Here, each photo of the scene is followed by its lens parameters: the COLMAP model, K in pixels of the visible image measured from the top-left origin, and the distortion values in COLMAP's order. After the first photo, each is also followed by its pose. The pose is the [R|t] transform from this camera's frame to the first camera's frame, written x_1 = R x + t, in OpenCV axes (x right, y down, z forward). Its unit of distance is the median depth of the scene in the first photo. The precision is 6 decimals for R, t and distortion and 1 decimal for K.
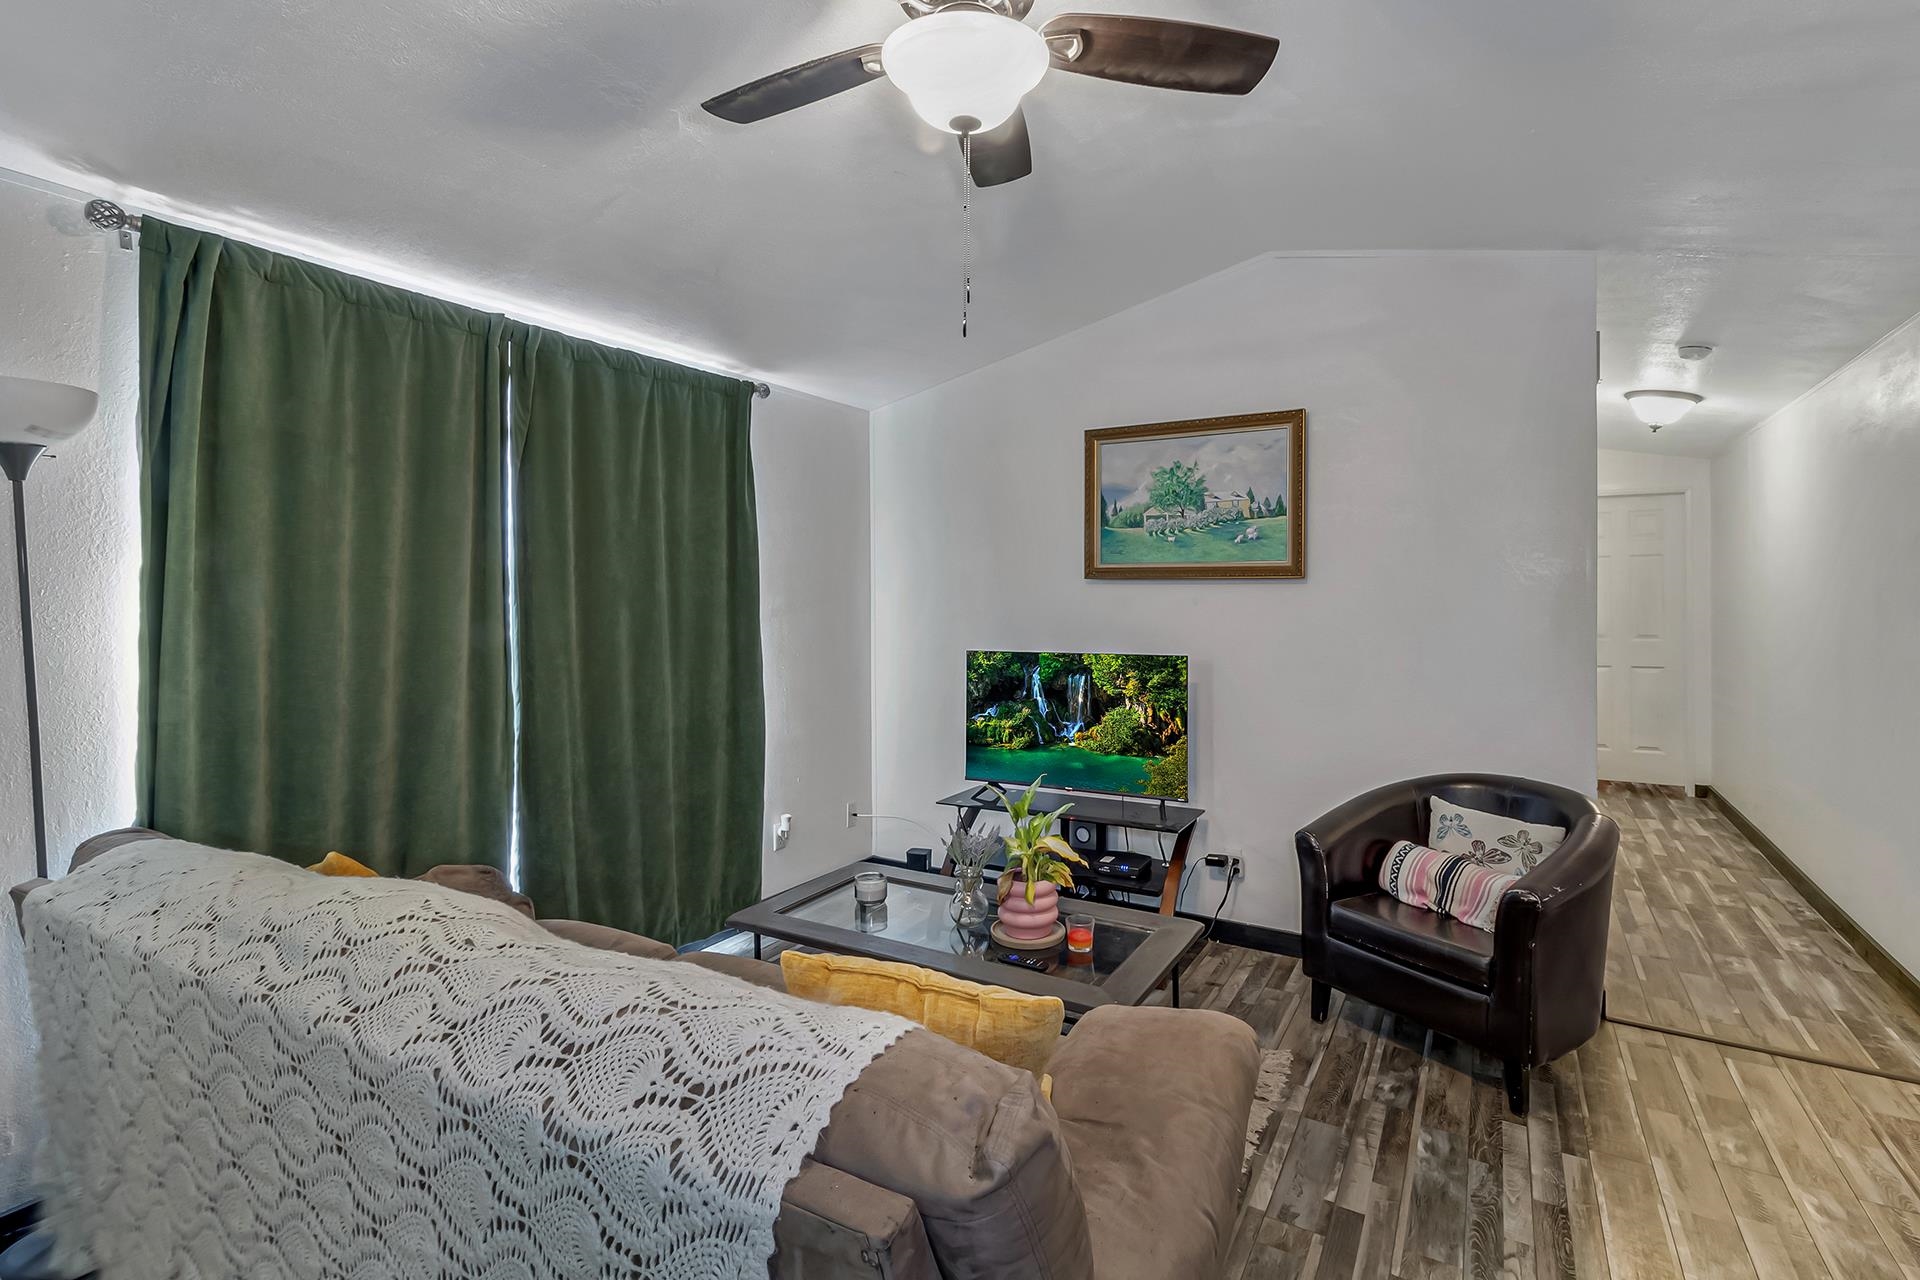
lens RADIAL K [[887.7, 0, 943.1], [0, 887.7, 644.3], [0, 0, 1]] dist [0.003436, 0.001557]
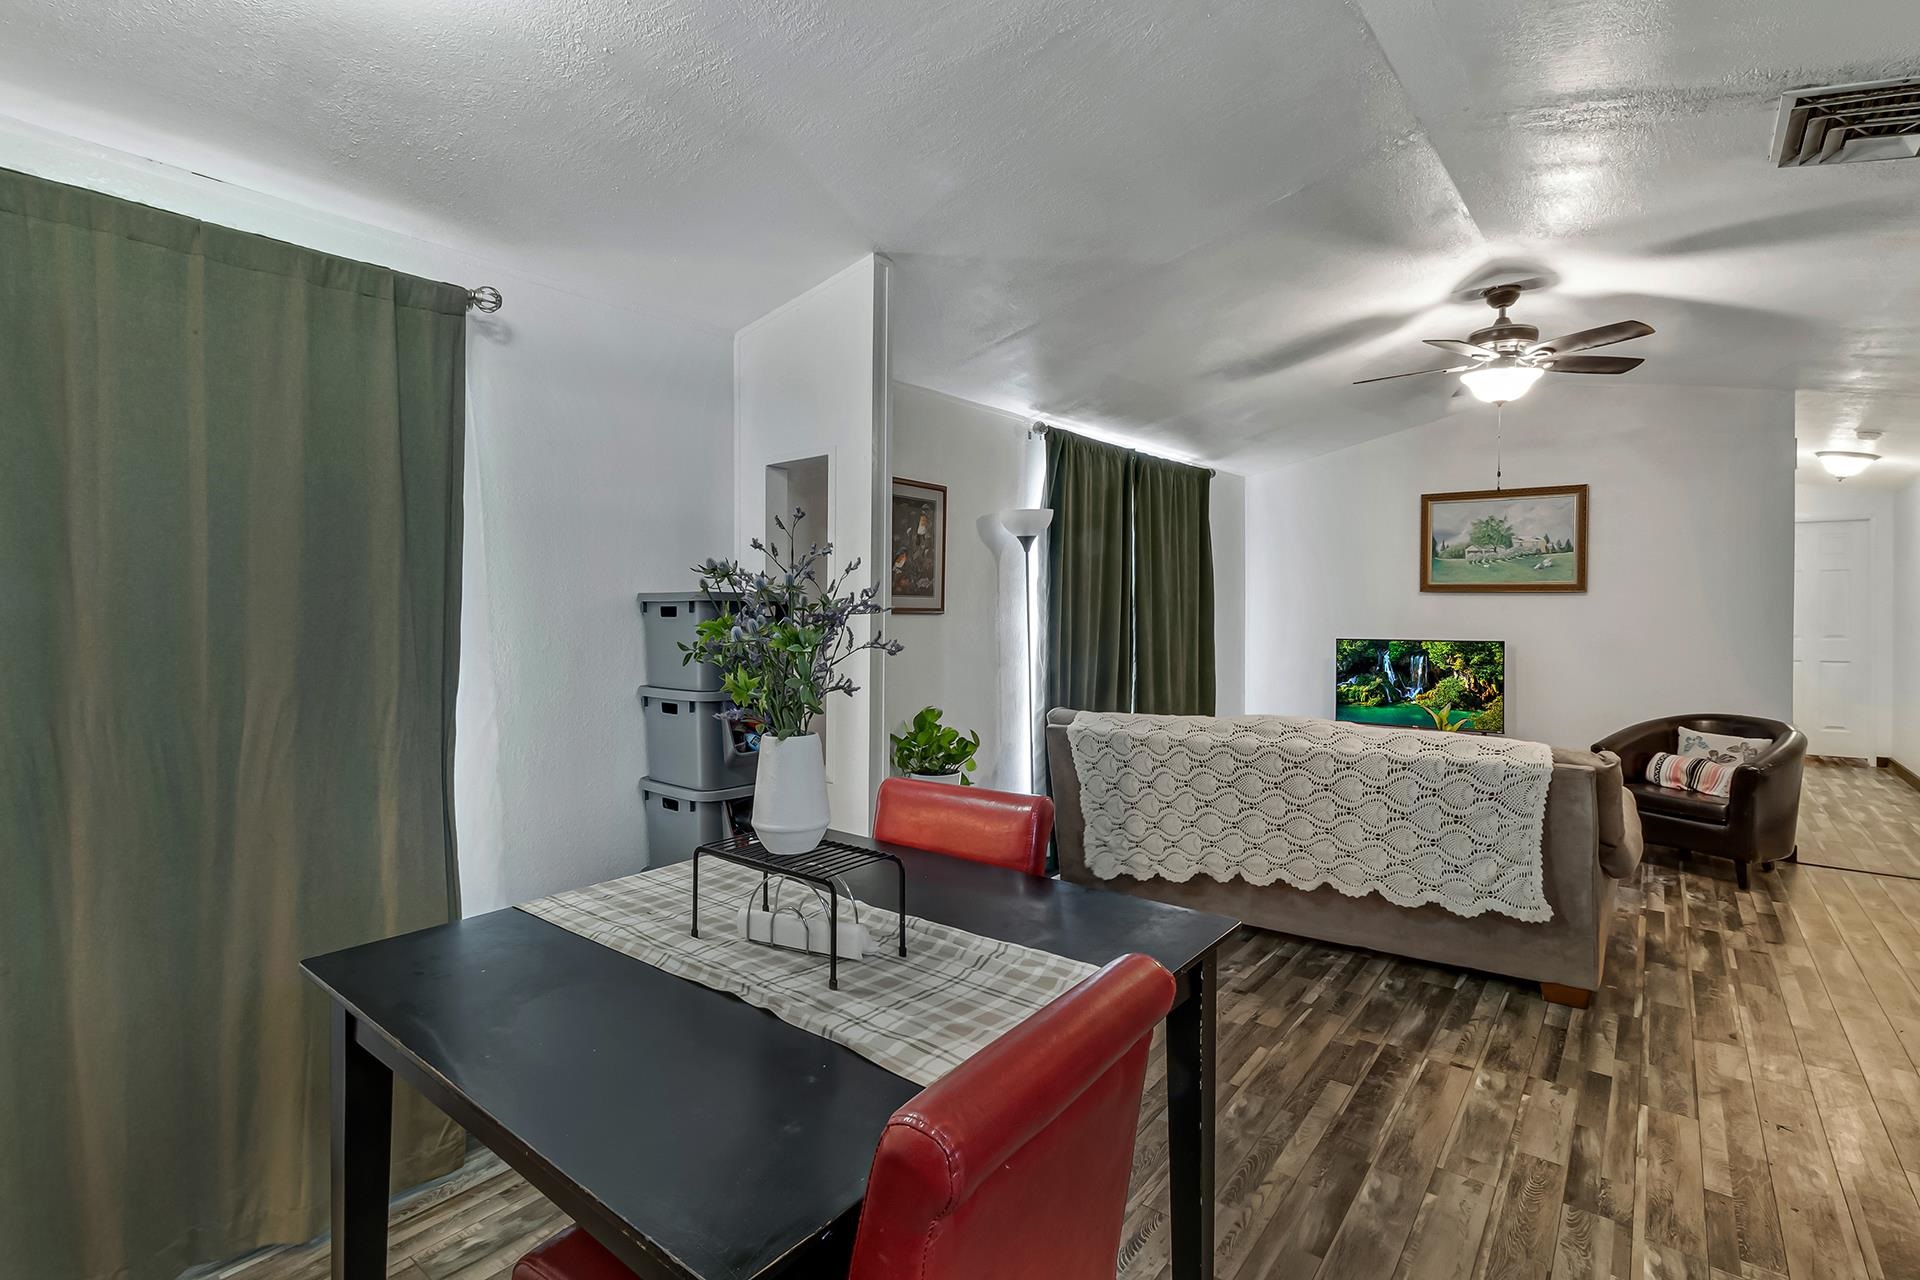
lens RADIAL K [[887.7, 0, 978.4], [0, 887.7, 659.4], [0, 0, 1]] dist [0.003436, 0.001557]
pose [[0.994457, 0.006458, -0.104942, -0.452150], [-0.005928, 0.999968, 0.005361, 0.037527], [0.104973, -0.004709, 0.994464, -0.611882]]
